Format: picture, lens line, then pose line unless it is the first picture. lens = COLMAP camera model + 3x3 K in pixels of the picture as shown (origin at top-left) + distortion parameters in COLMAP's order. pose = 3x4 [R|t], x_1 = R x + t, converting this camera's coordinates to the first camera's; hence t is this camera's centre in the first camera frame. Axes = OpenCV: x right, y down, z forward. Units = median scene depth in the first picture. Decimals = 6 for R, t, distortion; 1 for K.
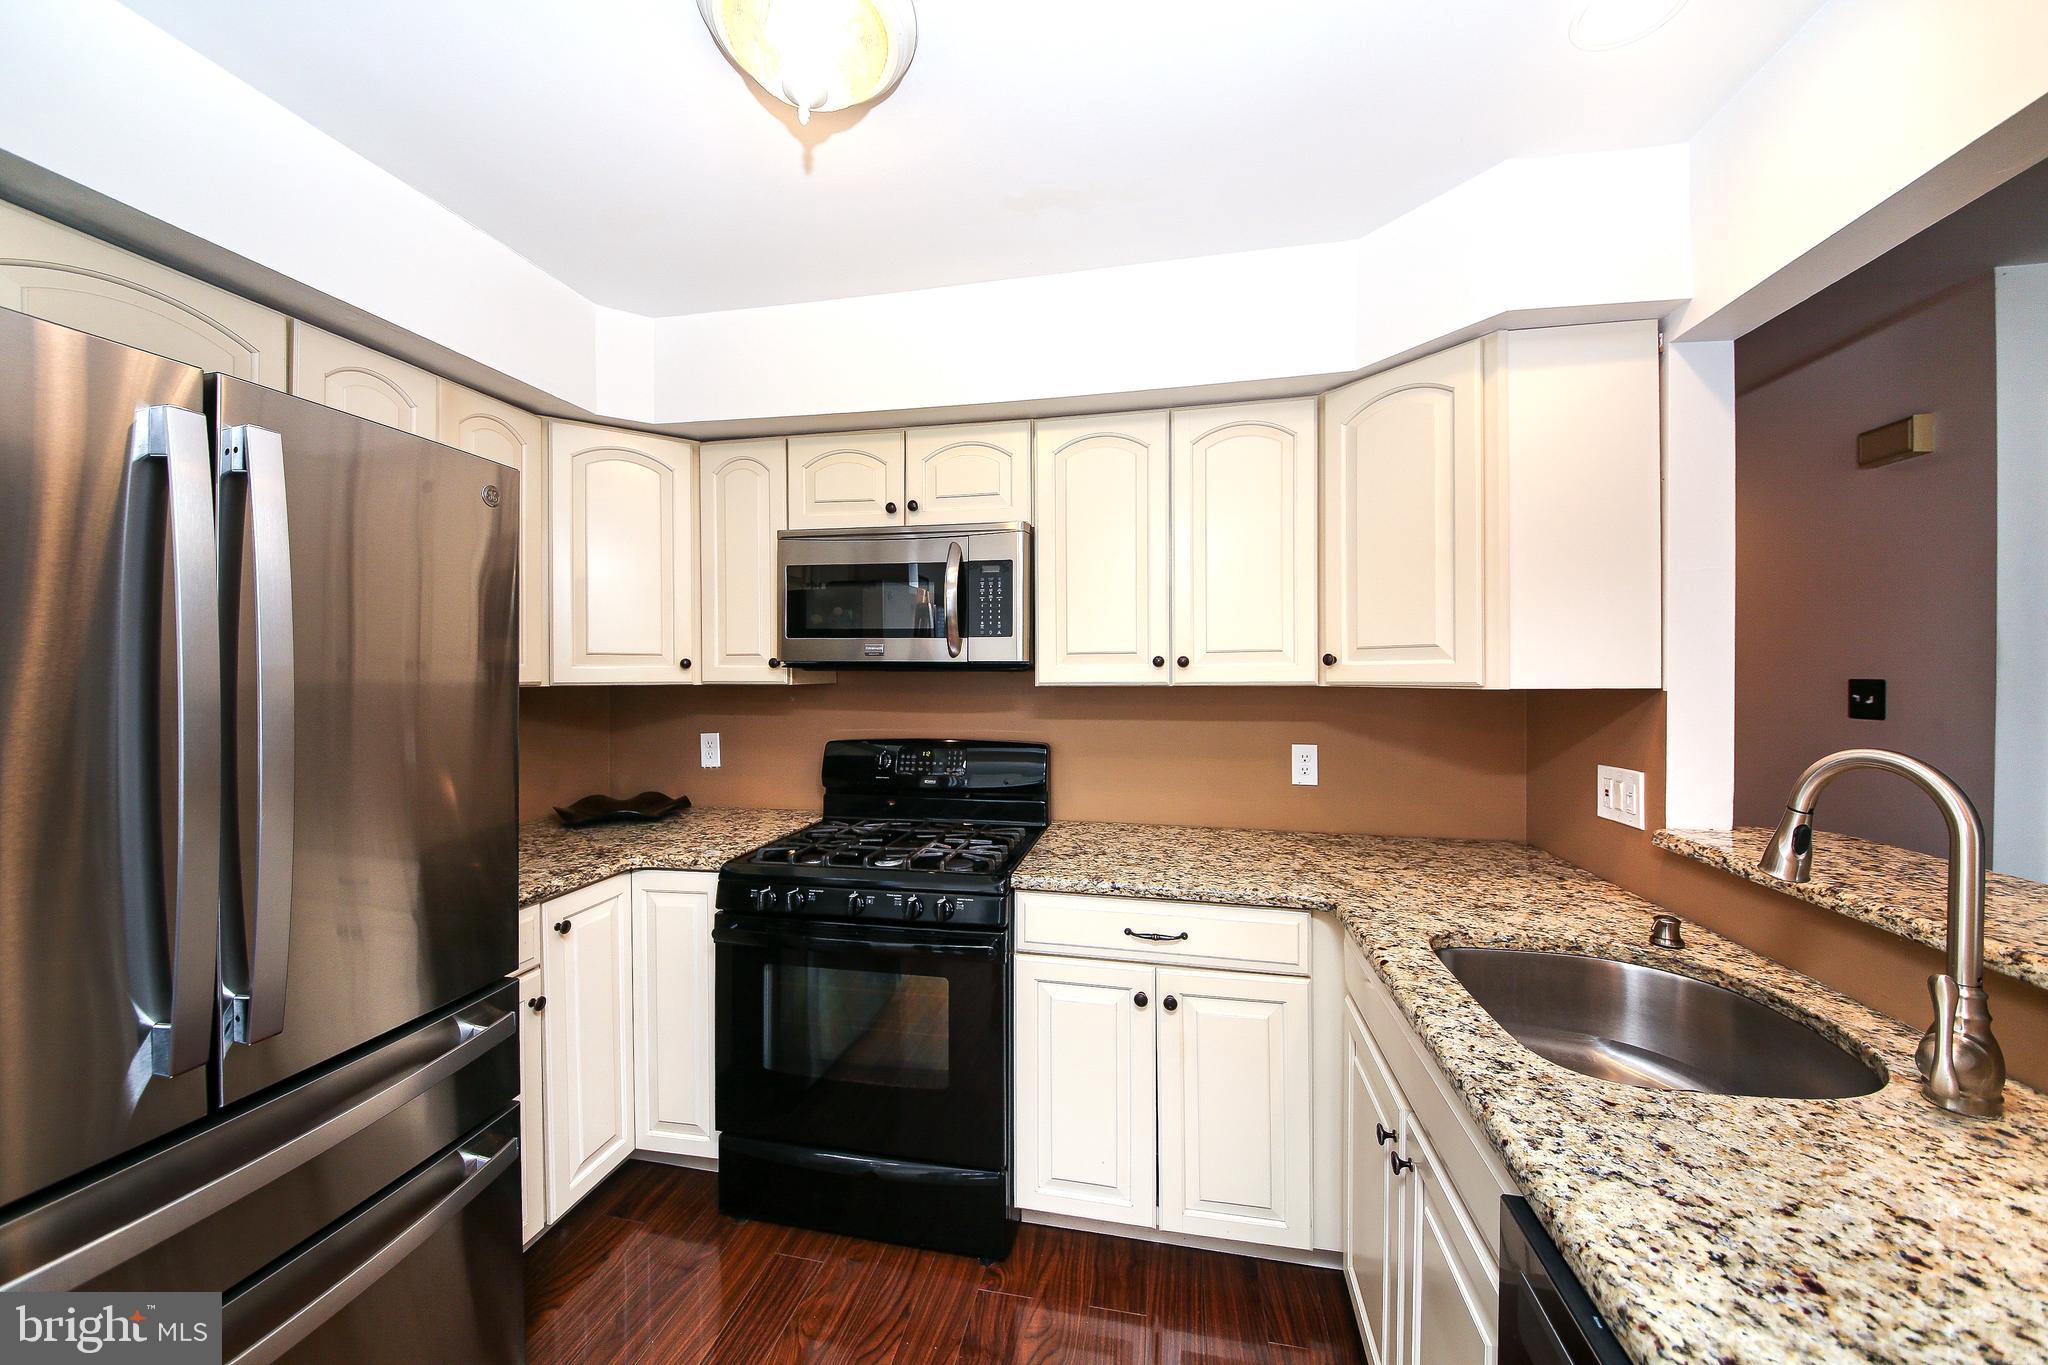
lens RADIAL K [[712.2, 0, 1024.0], [0, 712.2, 682.5], [0, 0, 1]] dist [-0.000071, -0.000018]
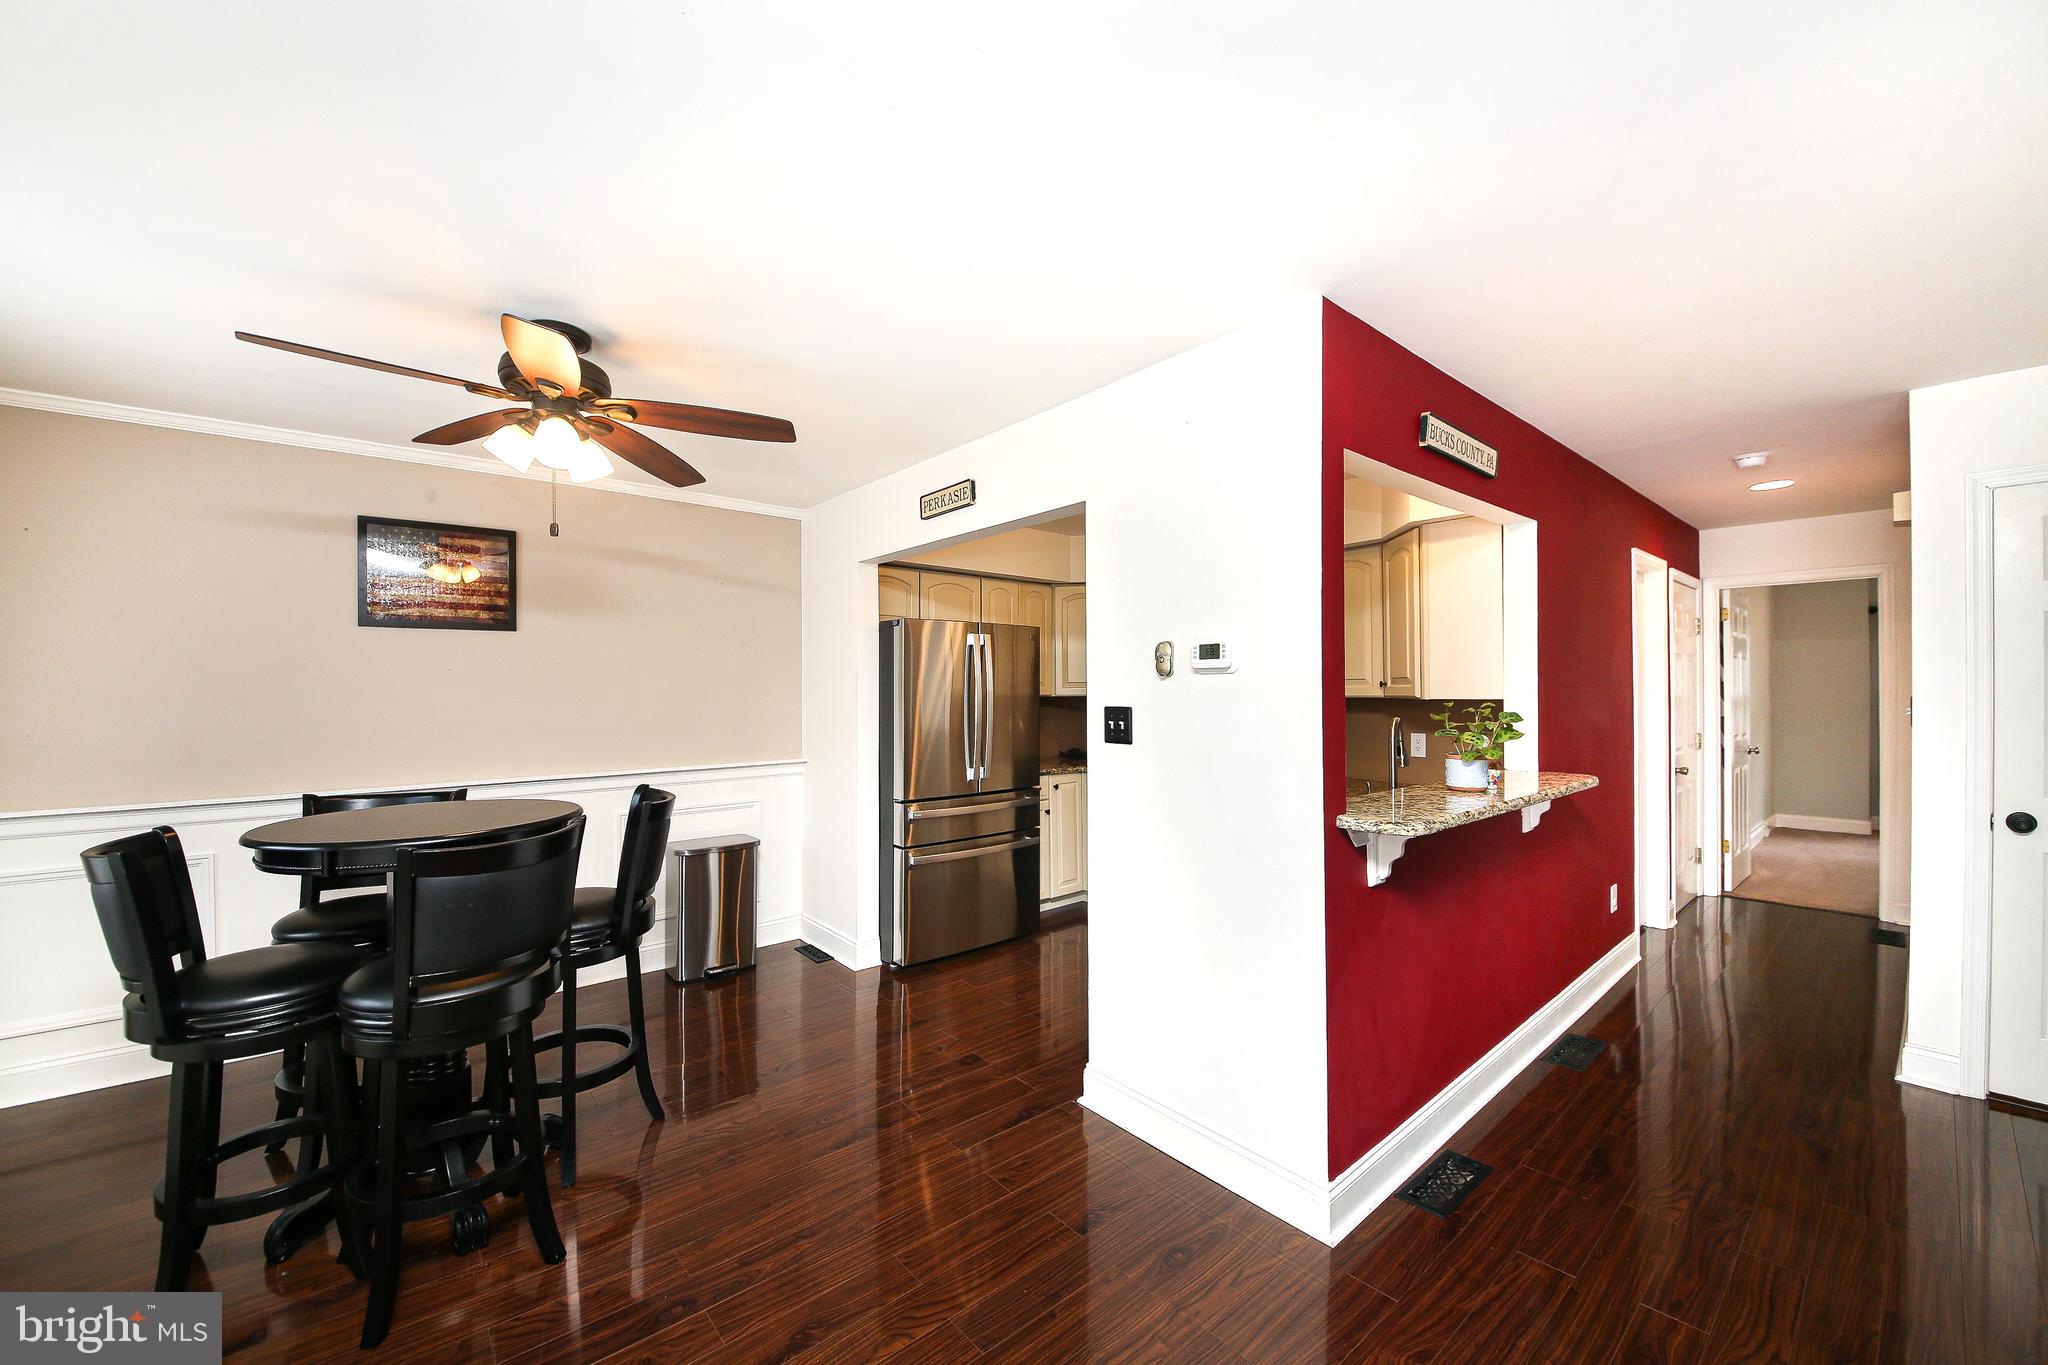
lens RADIAL K [[835.3, 0, 1024.0], [0, 835.3, 682.5], [0, 0, 1]] dist [-0.001128, -0.000101]
pose [[0.776224, -0.006644, -0.630422, 1.278343], [0.000289, 0.999948, -0.010183, -0.014780], [0.630457, 0.007722, 0.776185, -1.554896]]
